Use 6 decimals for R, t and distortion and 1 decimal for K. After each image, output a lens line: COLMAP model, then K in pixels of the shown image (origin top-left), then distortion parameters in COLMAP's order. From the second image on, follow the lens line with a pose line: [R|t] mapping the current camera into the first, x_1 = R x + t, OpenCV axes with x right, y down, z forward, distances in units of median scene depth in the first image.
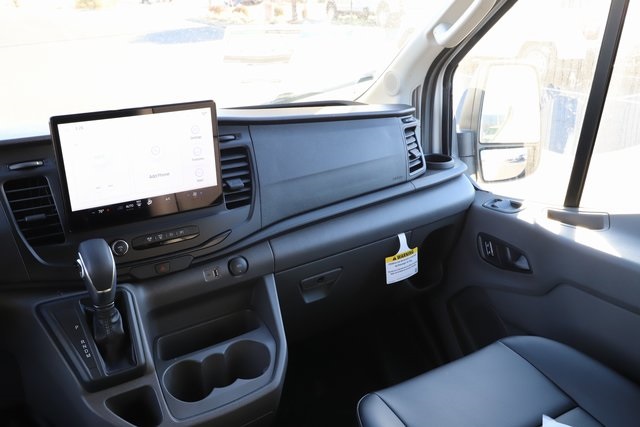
lens RADIAL K [[616.9, 0, 320.0], [0, 616.9, 213.5], [0, 0, 1]] dist [0.003828, 0.001310]
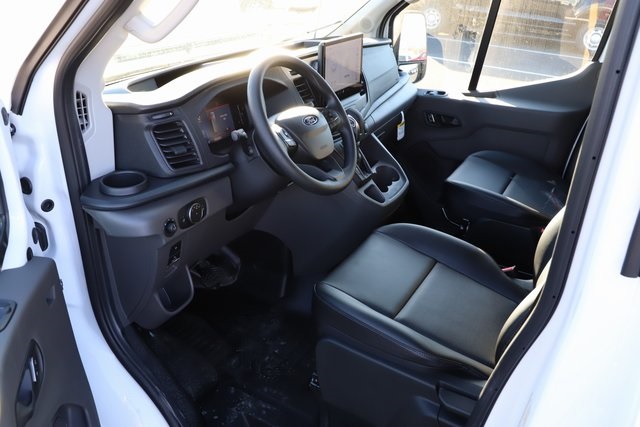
lens RADIAL K [[616.9, 0, 320.0], [0, 616.9, 213.5], [0, 0, 1]] dist [0.003828, 0.001310]
pose [[0.854339, -0.158607, 0.494922, -1.002125], [0.117477, 0.986582, 0.113379, 0.094559], [-0.506264, -0.038722, 0.861509, -0.424477]]
